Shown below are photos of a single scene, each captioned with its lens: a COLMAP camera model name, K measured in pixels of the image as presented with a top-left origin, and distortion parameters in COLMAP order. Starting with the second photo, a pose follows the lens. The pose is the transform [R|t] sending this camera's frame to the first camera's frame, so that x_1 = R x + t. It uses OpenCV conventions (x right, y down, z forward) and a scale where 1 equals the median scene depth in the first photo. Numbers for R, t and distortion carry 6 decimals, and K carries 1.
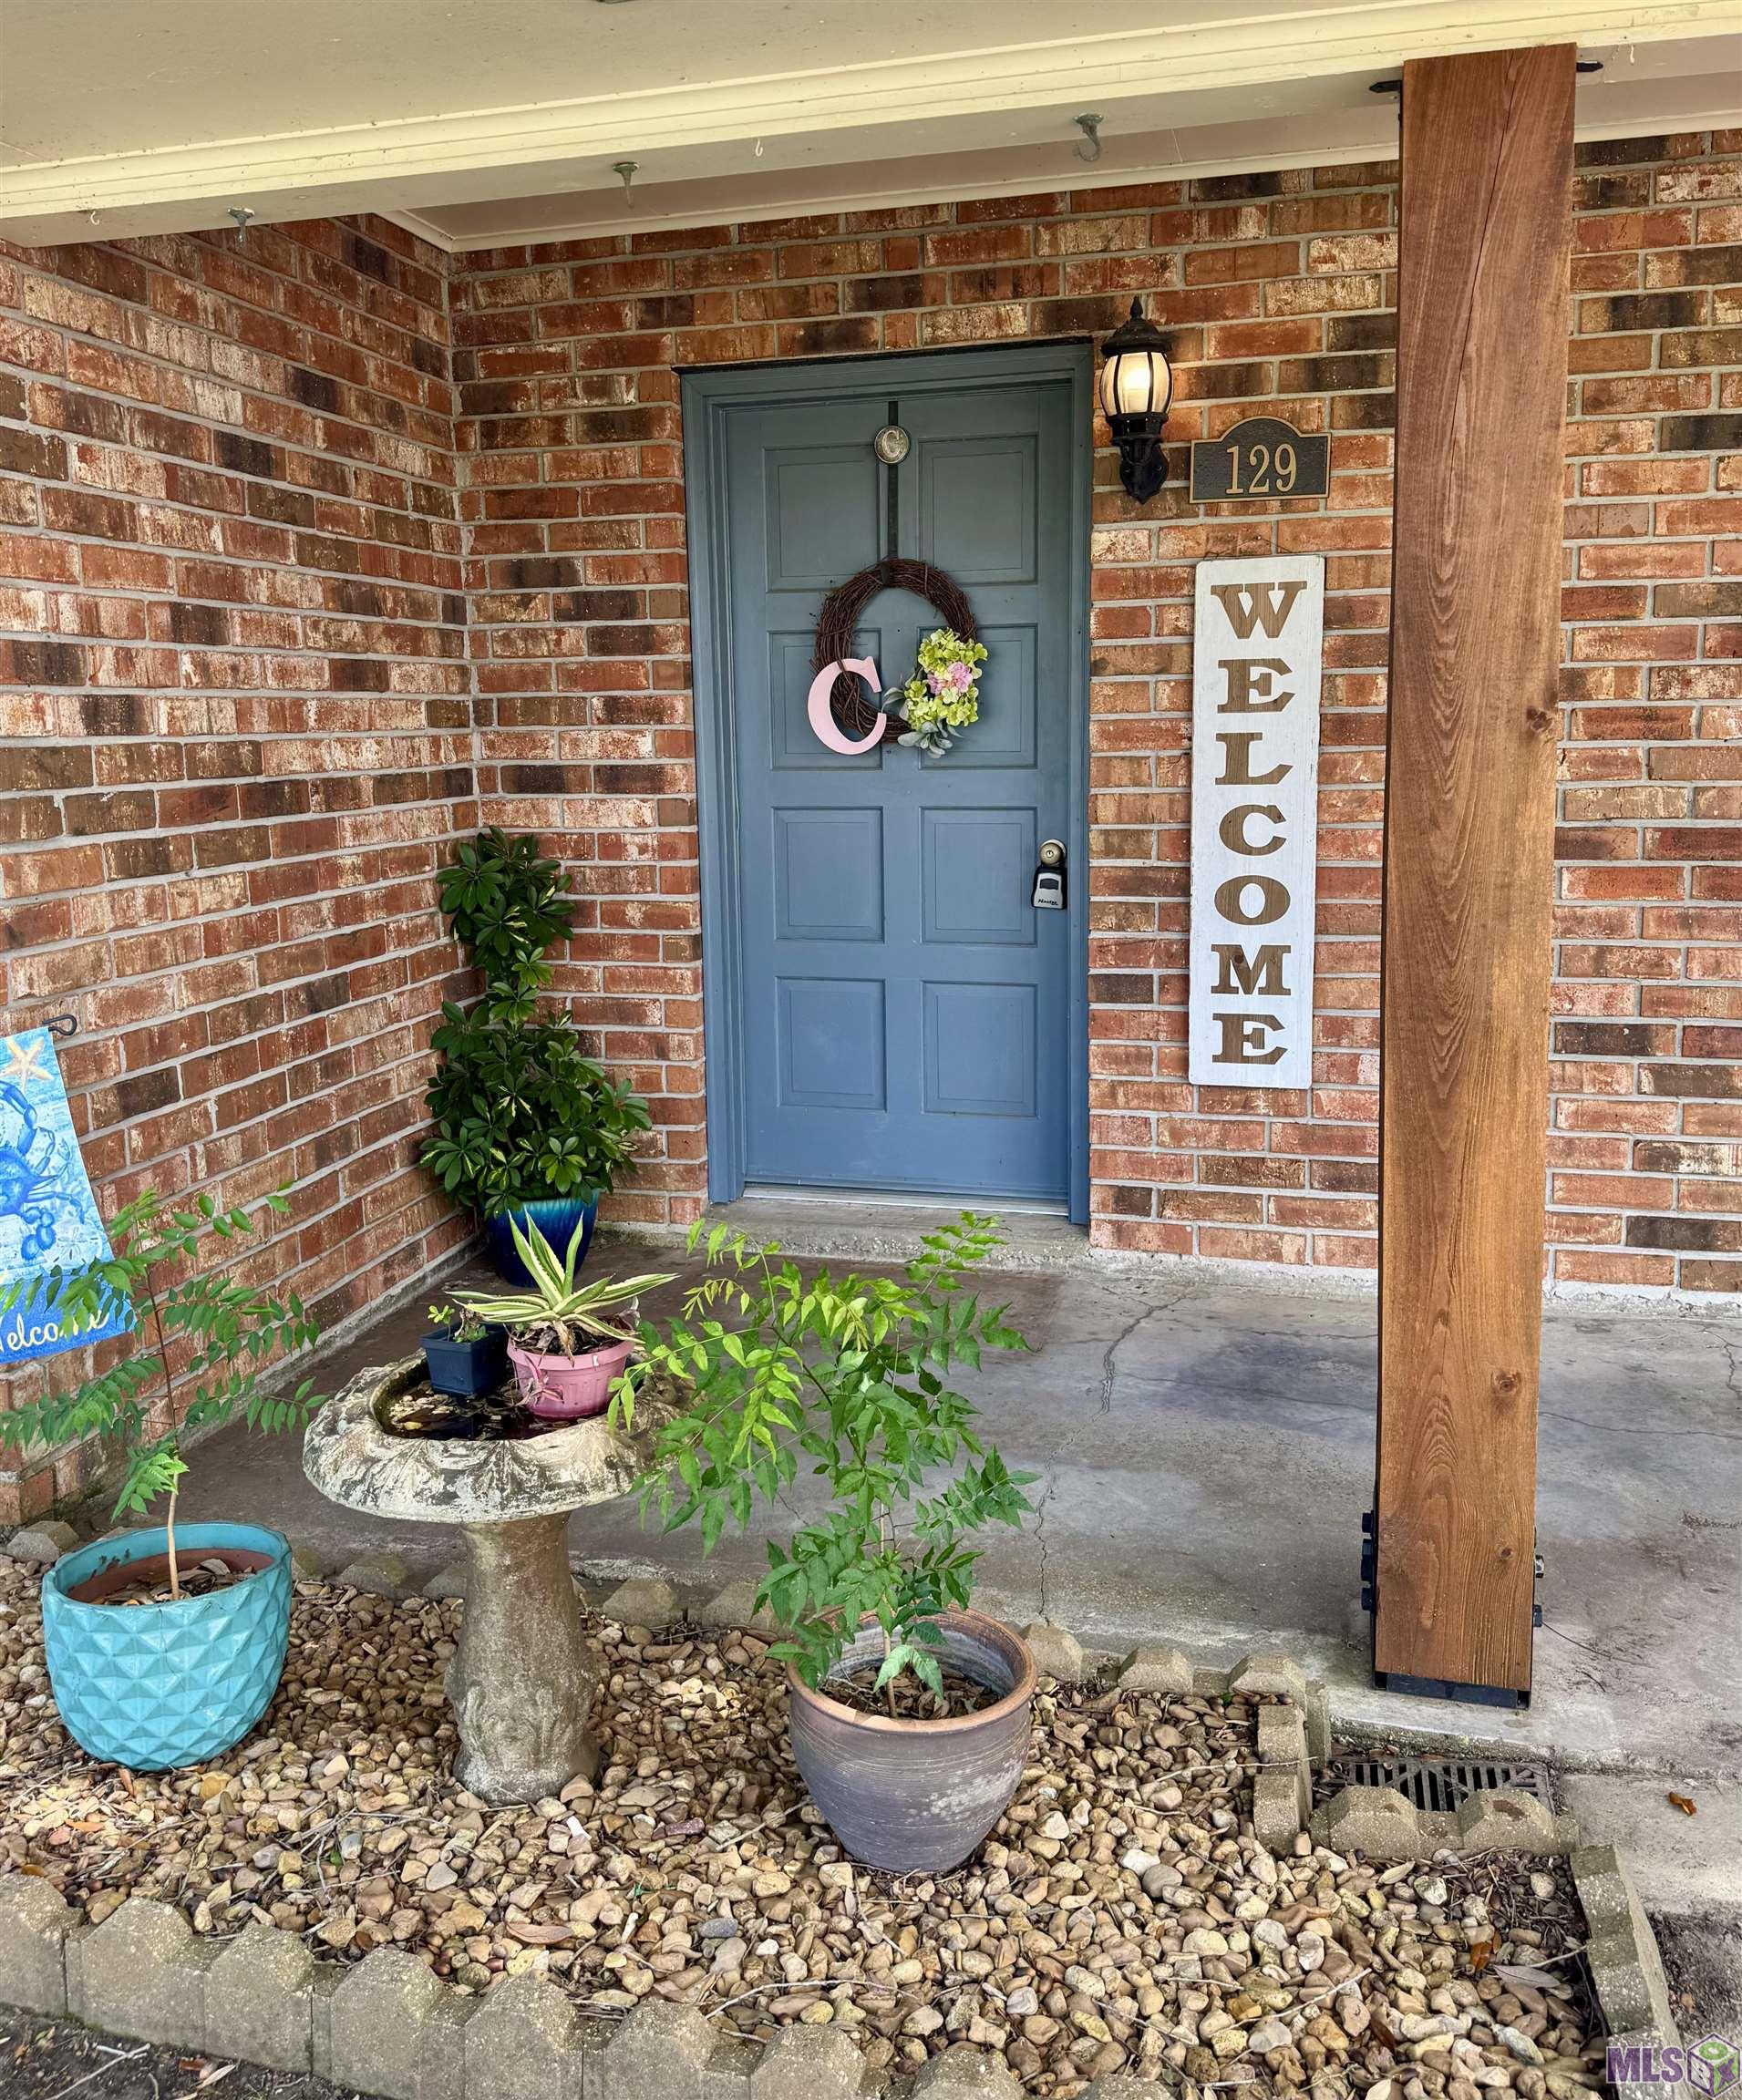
lens RADIAL K [[1749.2, 0, 985.2], [0, 1749.2, 948.0], [0, 0, 1]] dist [0.103384, -0.165862]
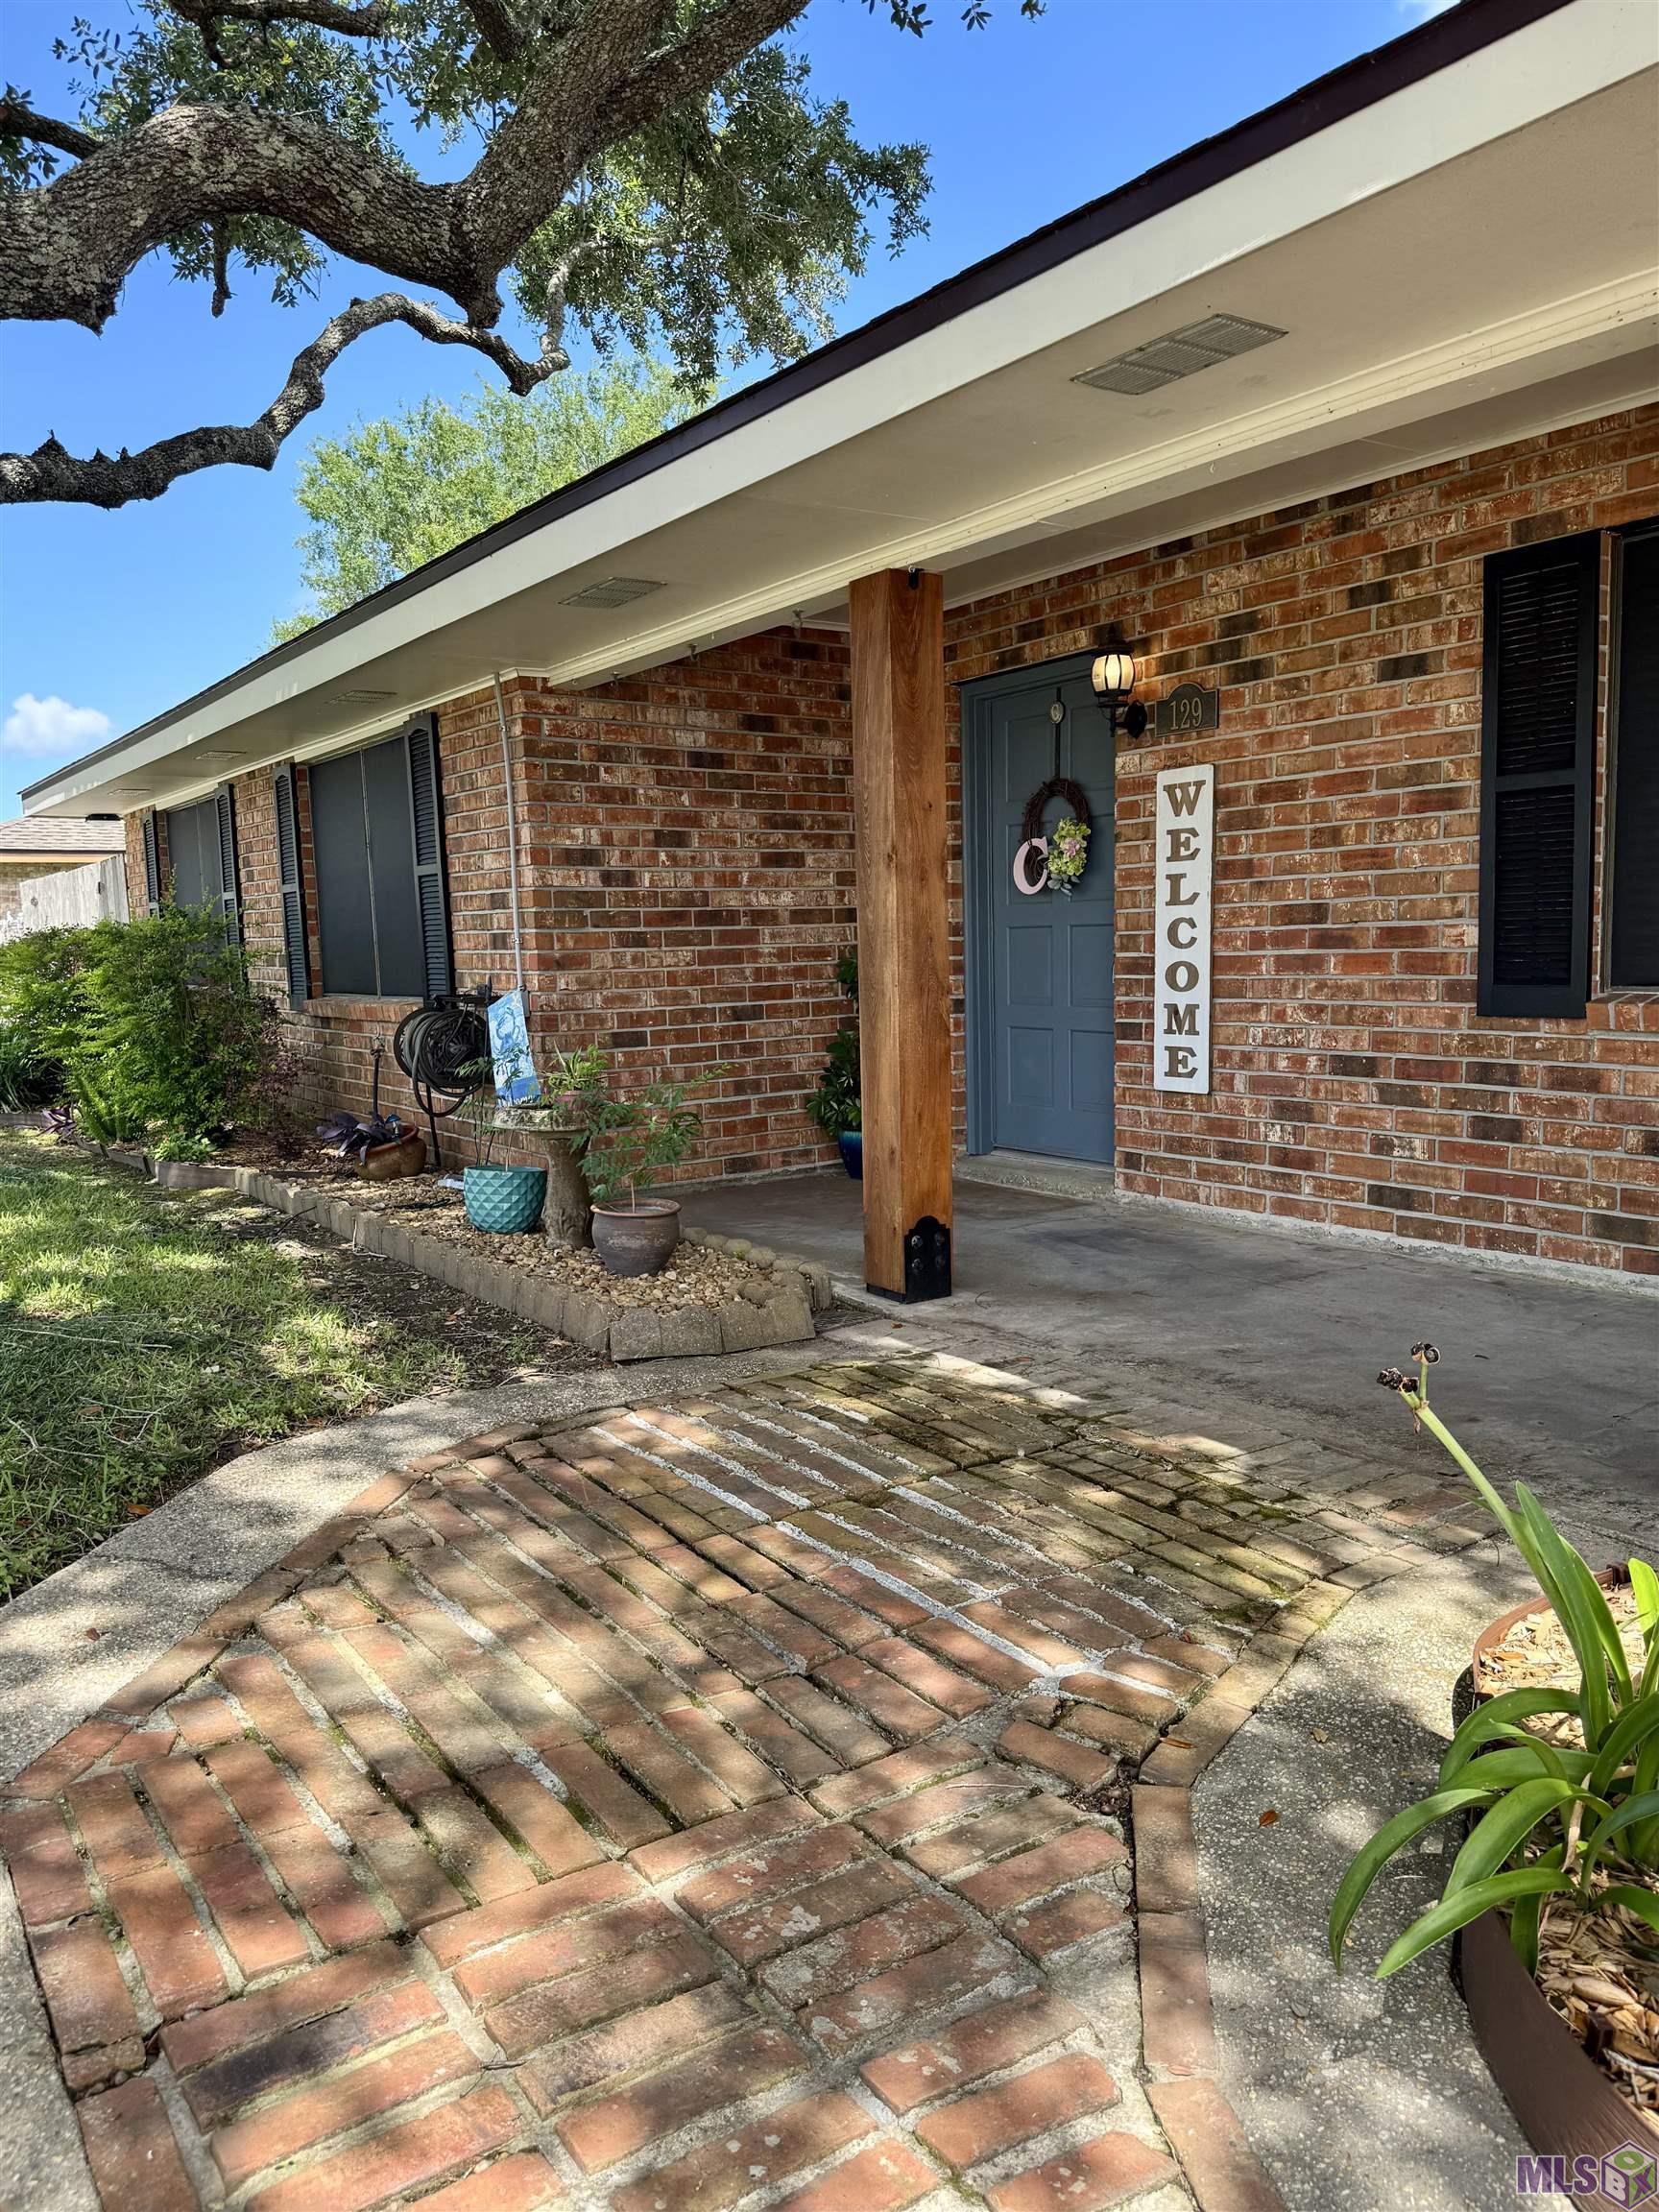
lens RADIAL K [[1551.9, 0, 829.5], [0, 1551.9, 1106.0], [0, 0, 1]] dist [0.140708, -0.229168]
pose [[0.764463, 0.067257, -0.641150, 0.876258], [-0.069201, 0.997358, 0.022114, 0.087060], [0.640943, 0.027463, 0.767097, -0.338839]]
